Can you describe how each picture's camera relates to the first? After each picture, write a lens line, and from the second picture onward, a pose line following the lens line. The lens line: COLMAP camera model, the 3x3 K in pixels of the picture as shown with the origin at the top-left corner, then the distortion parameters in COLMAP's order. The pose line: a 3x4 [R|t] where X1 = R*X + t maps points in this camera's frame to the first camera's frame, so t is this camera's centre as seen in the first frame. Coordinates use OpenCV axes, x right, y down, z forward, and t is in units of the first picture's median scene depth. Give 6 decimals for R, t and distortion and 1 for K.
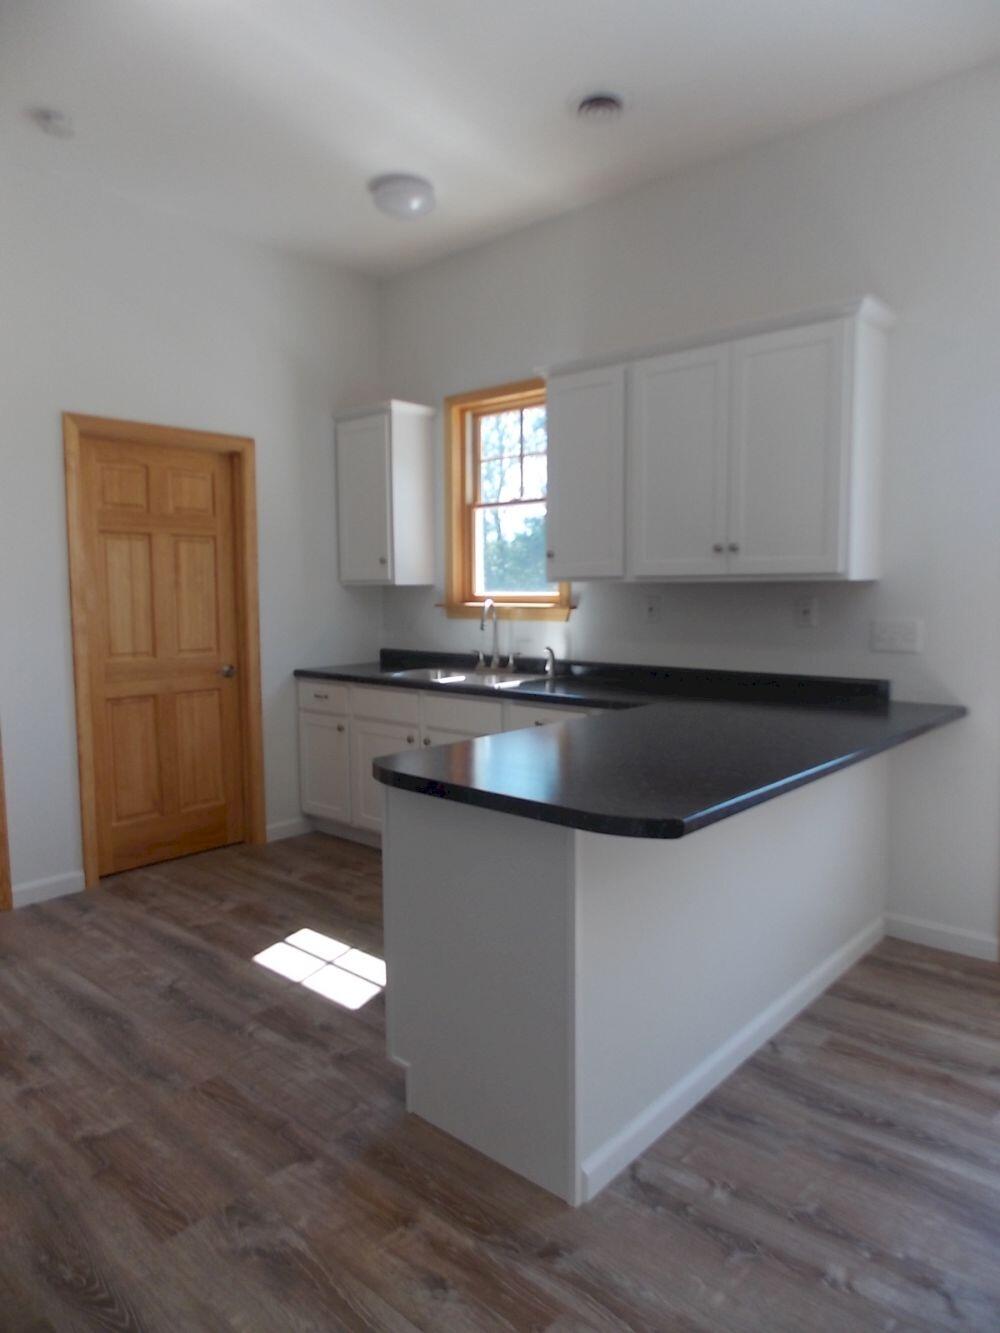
lens RADIAL K [[862.9, 0, 496.4], [0, 862.9, 663.4], [0, 0, 1]] dist [-0.017322, -0.002074]
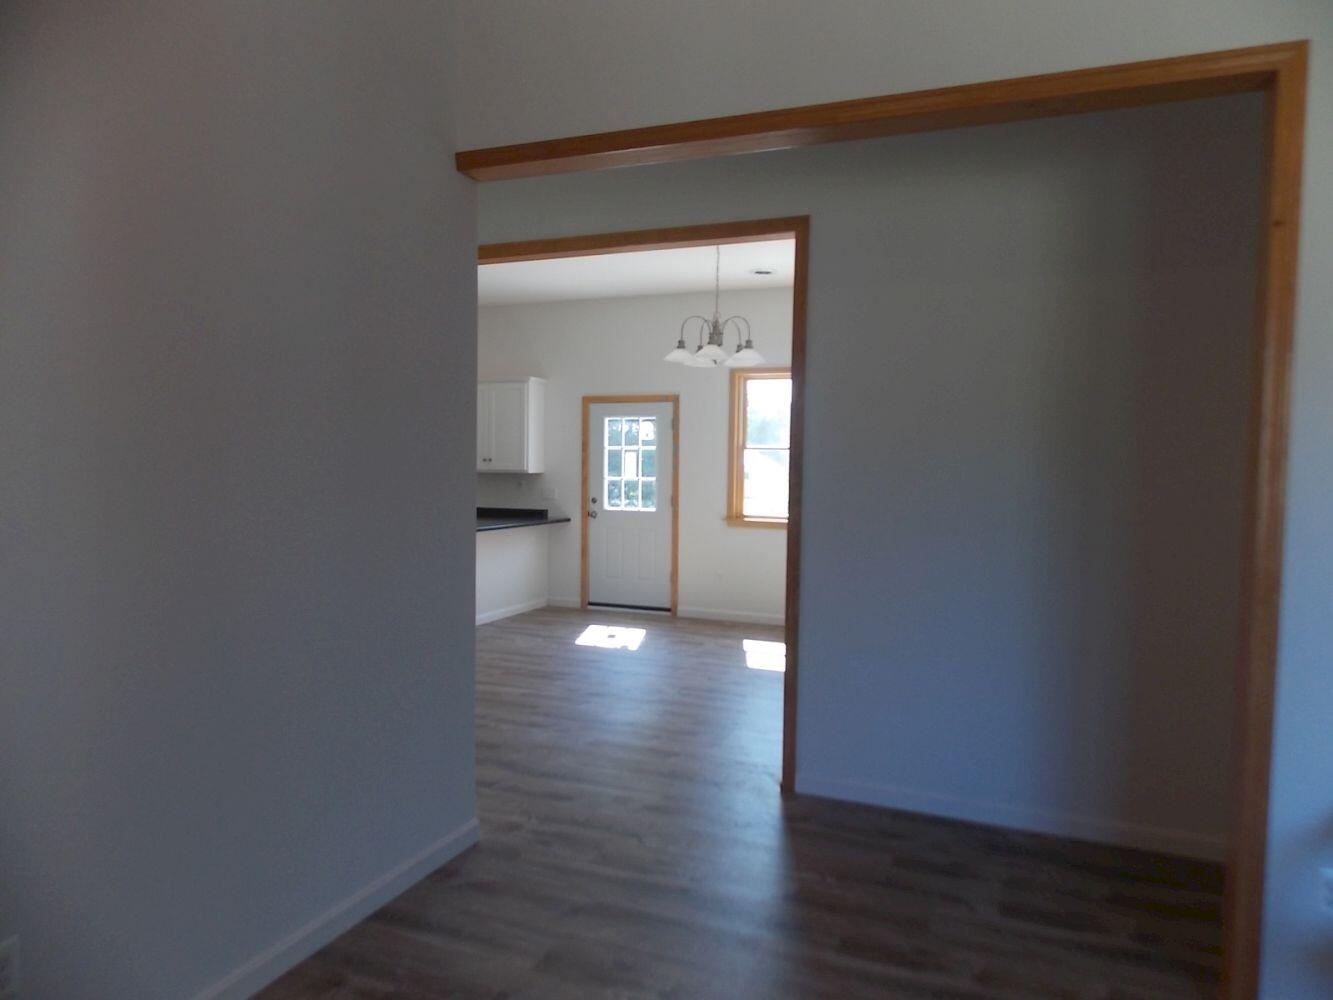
lens RADIAL K [[862.9, 0, 669.2], [0, 862.9, 494.0], [0, 0, 1]] dist [-0.017322, -0.002074]
pose [[0.938735, 0.001788, 0.344636, -0.108627], [0.014991, 0.998828, -0.046013, 0.089738], [-0.344314, 0.048360, 0.937608, -1.479504]]
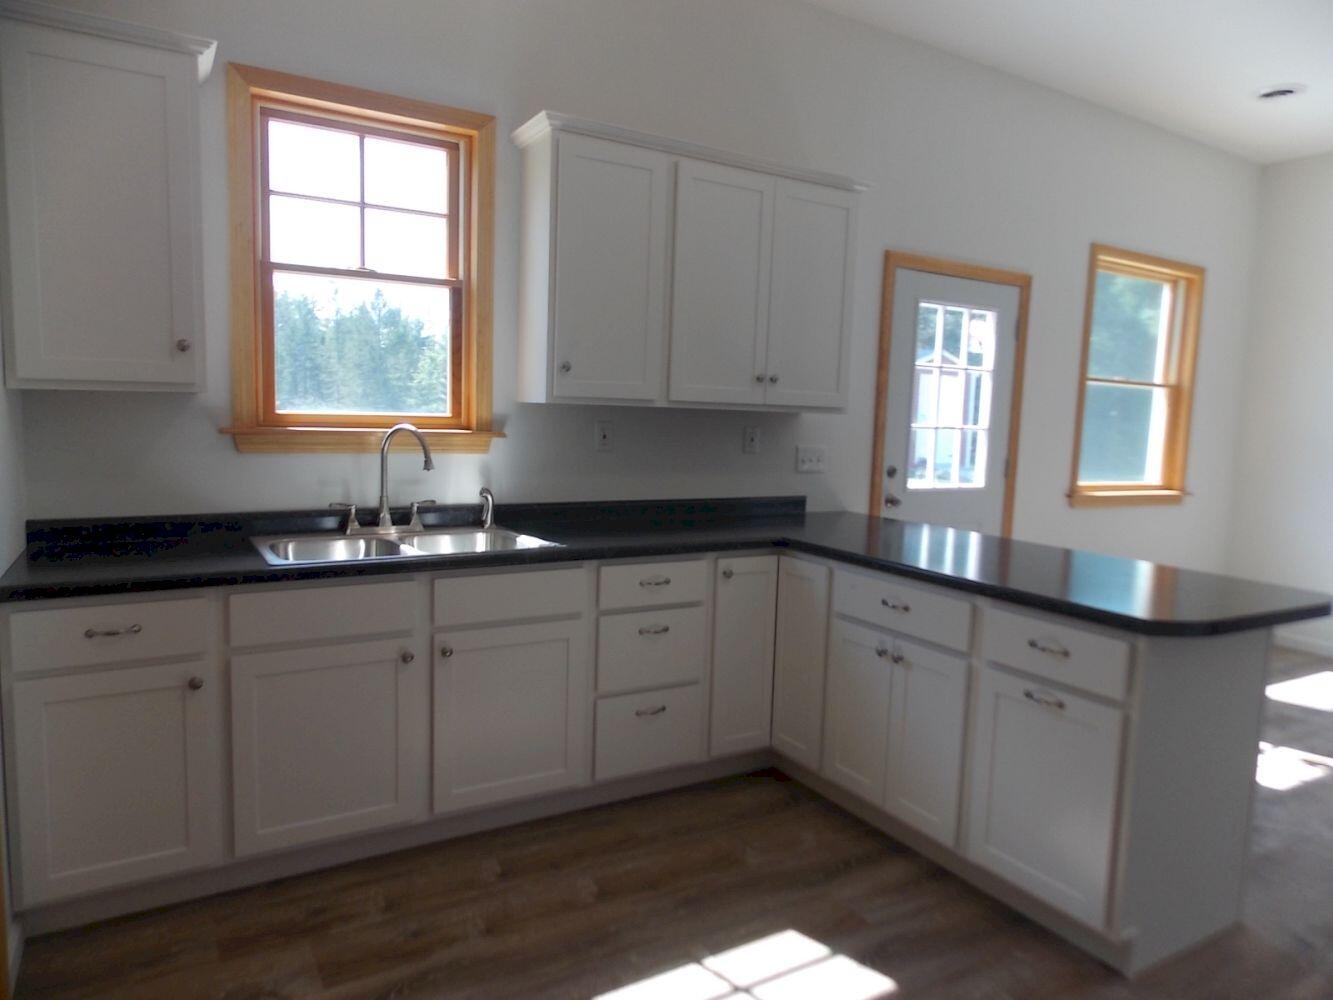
lens RADIAL K [[862.9, 0, 660.8], [0, 862.9, 499.1], [0, 0, 1]] dist [-0.017322, -0.002074]
pose [[0.313194, -0.082986, 0.946057, -0.663427], [0.046156, 0.996328, 0.072115, -0.063479], [-0.948567, 0.021080, 0.315874, 0.704308]]
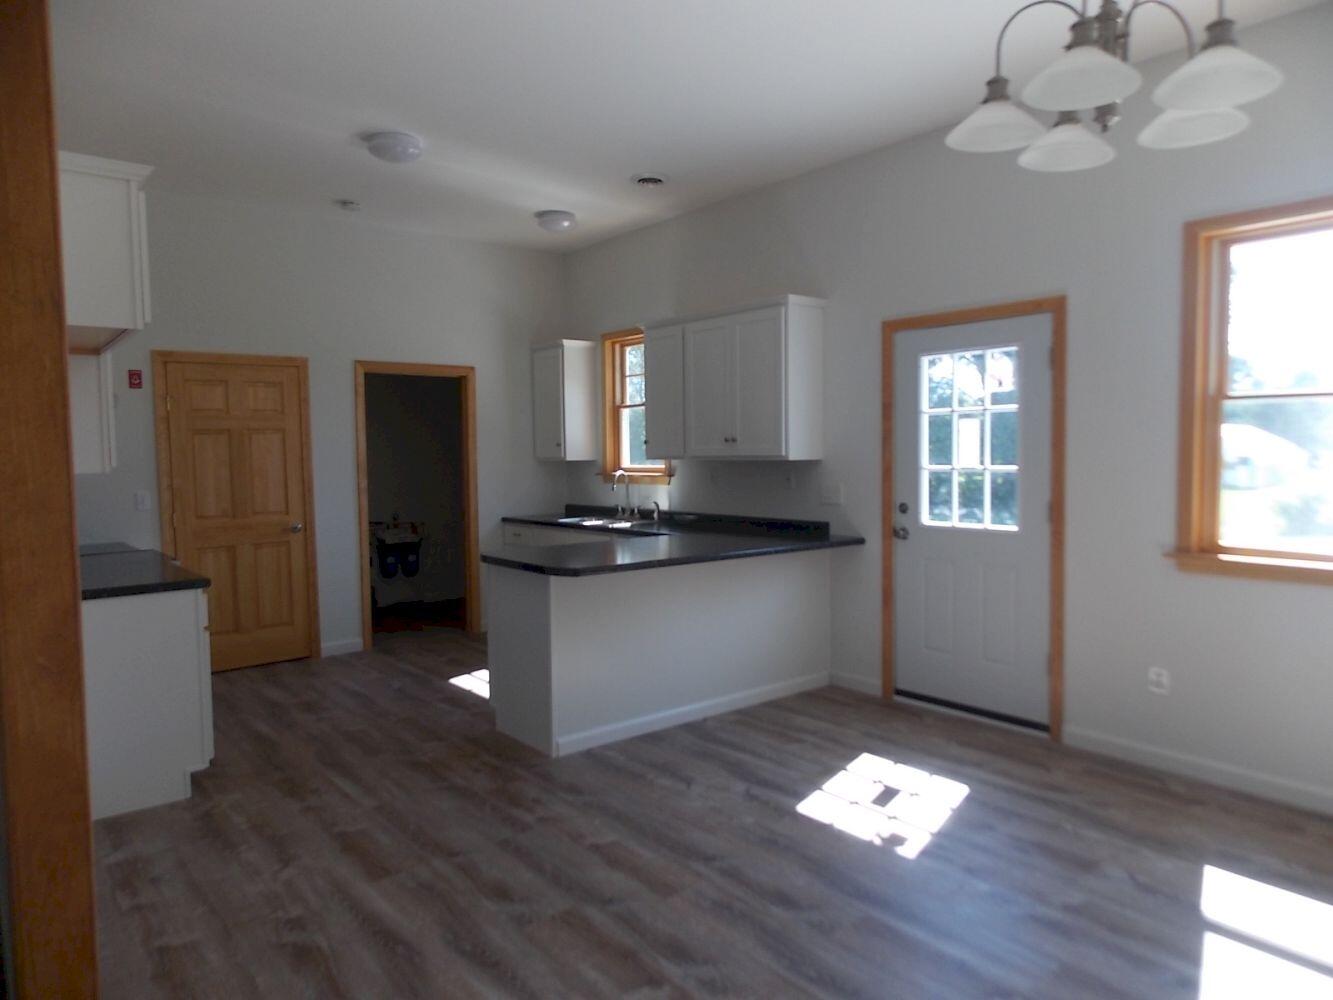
lens RADIAL K [[862.9, 0, 664.3], [0, 862.9, 492.5], [0, 0, 1]] dist [-0.017322, -0.002074]
pose [[0.987909, 0.001534, -0.155026, 0.349529], [-0.007712, 0.999199, -0.039257, 0.026981], [0.154842, 0.039978, 0.987130, -0.553970]]
